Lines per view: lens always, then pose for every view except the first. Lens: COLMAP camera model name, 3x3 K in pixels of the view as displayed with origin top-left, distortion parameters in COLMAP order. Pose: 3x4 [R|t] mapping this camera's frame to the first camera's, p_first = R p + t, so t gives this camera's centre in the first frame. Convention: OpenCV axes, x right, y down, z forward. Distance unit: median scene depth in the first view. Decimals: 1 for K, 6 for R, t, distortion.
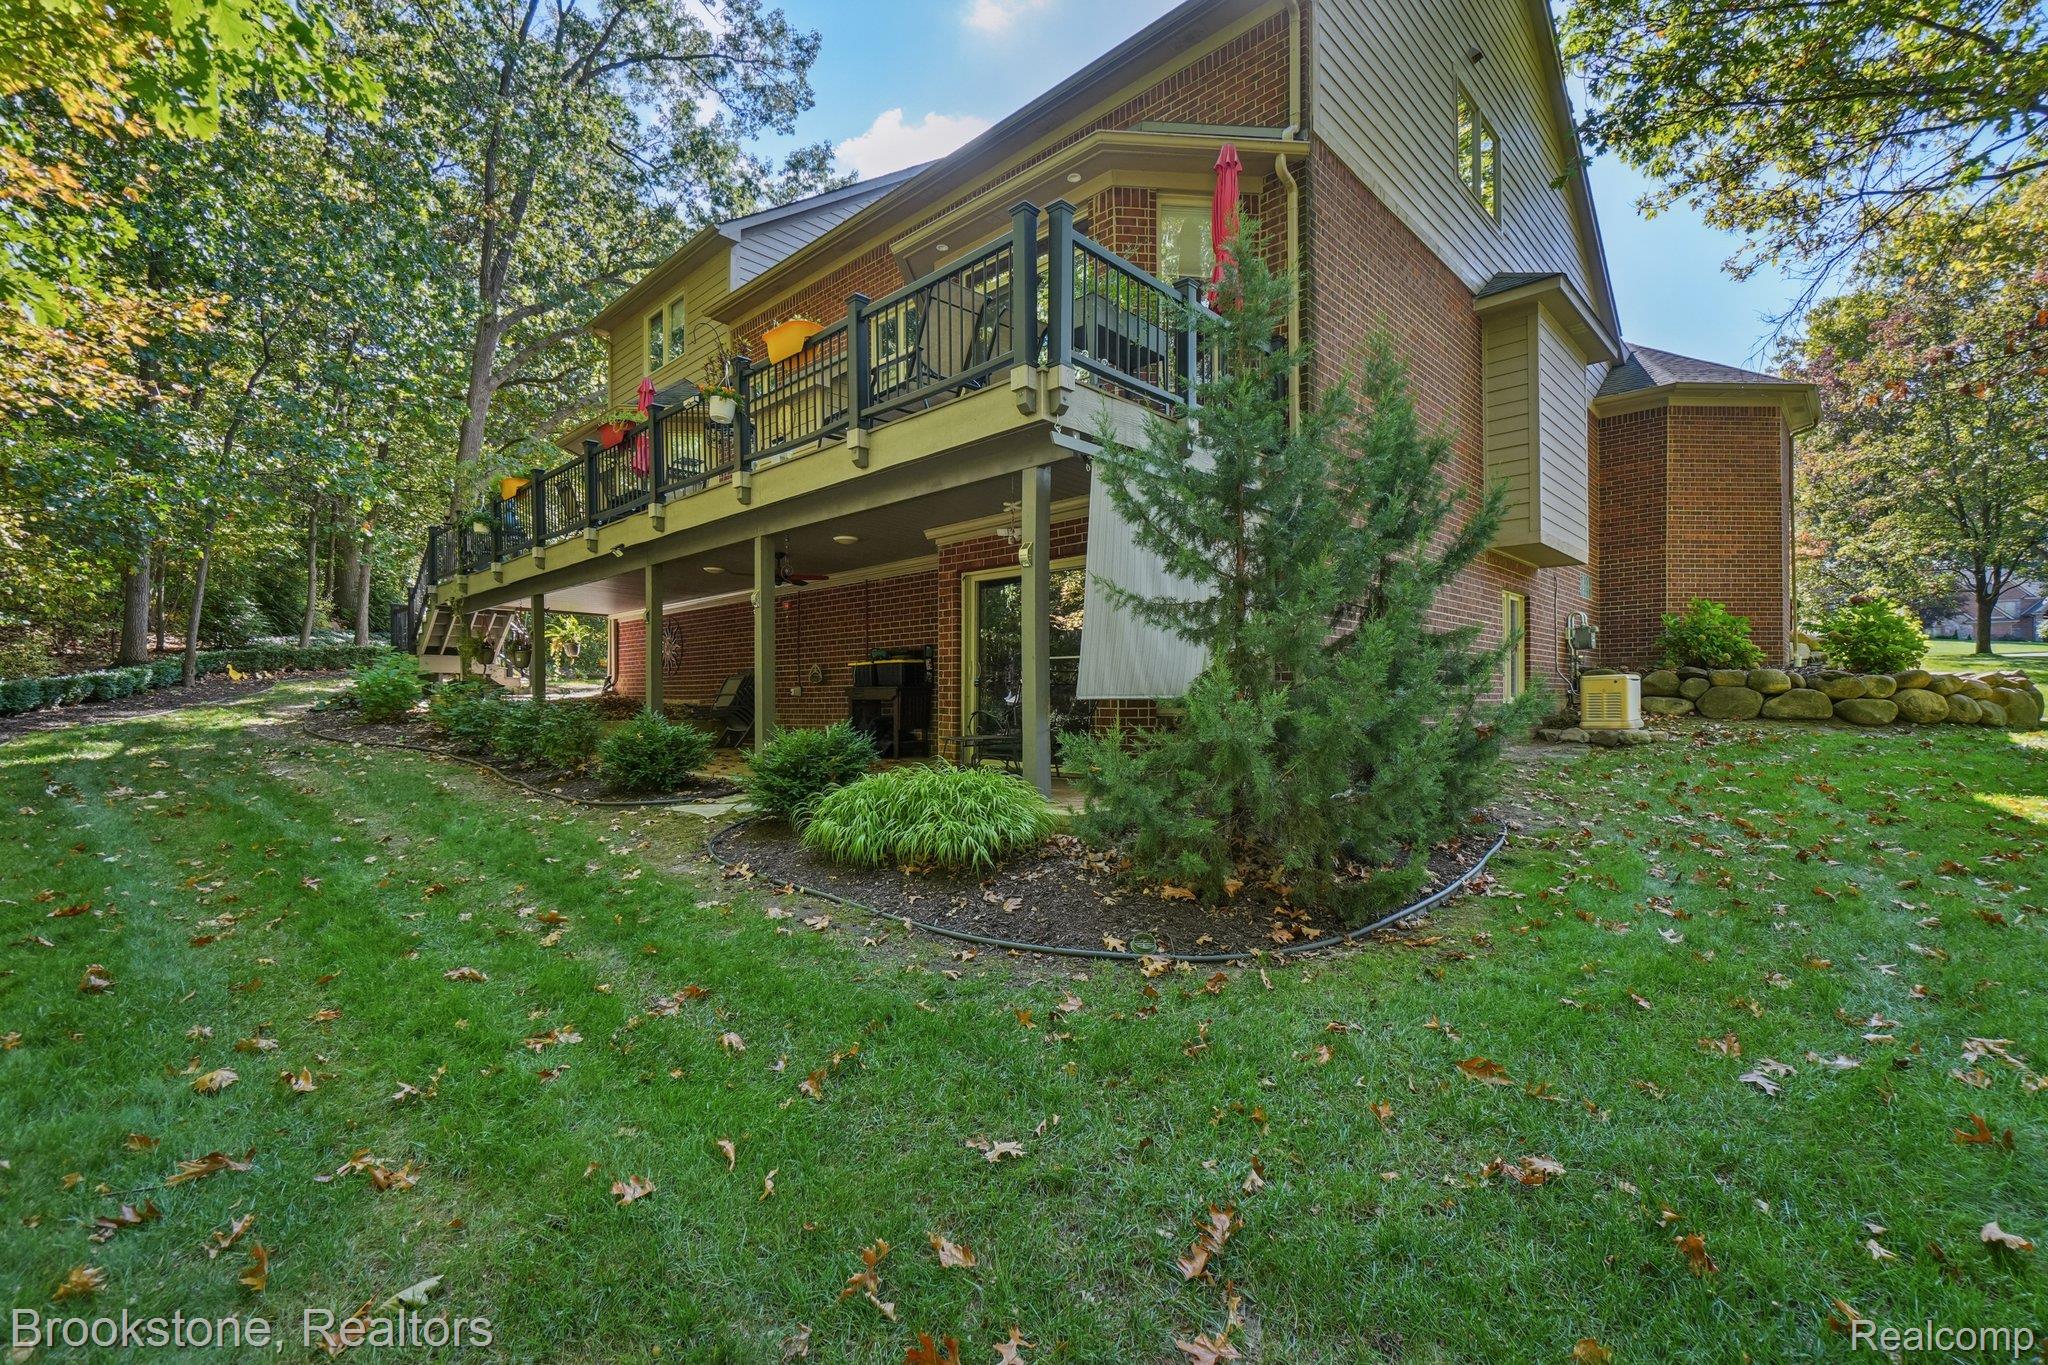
lens RADIAL K [[891.5, 0, 1025.6], [0, 891.5, 700.8], [0, 0, 1]] dist [0.002651, 0.000540]
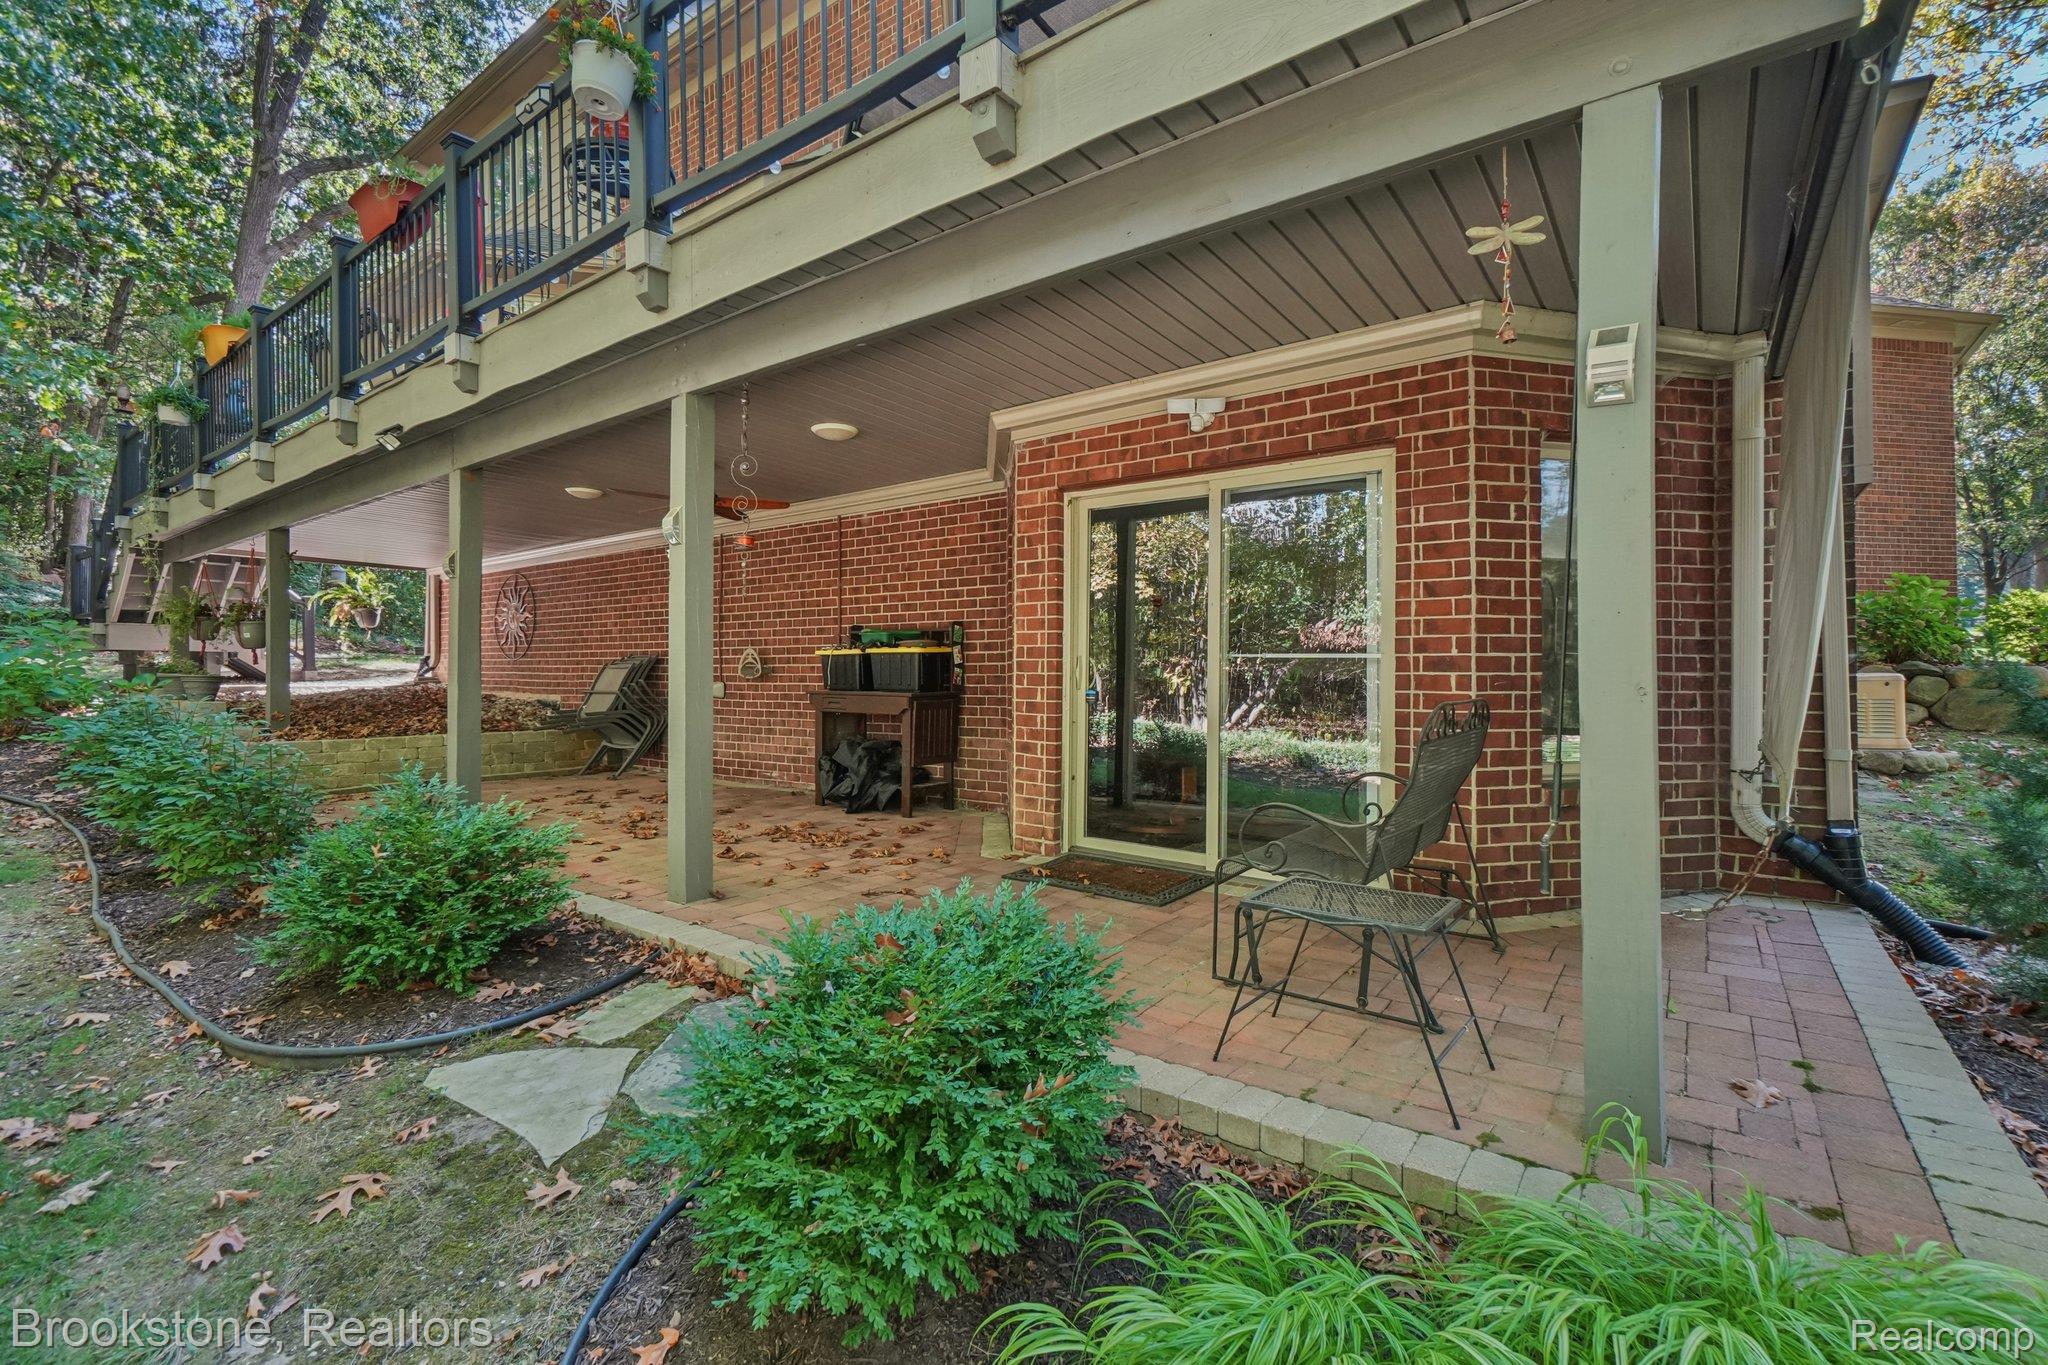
lens RADIAL K [[891.5, 0, 1024.6], [0, 891.5, 670.0], [0, 0, 1]] dist [0.002651, 0.000540]
pose [[0.992705, 0.006238, 0.120409, -0.135914], [-0.006088, 0.999980, -0.001612, -0.029781], [-0.120417, 0.000867, 0.992723, 0.396413]]
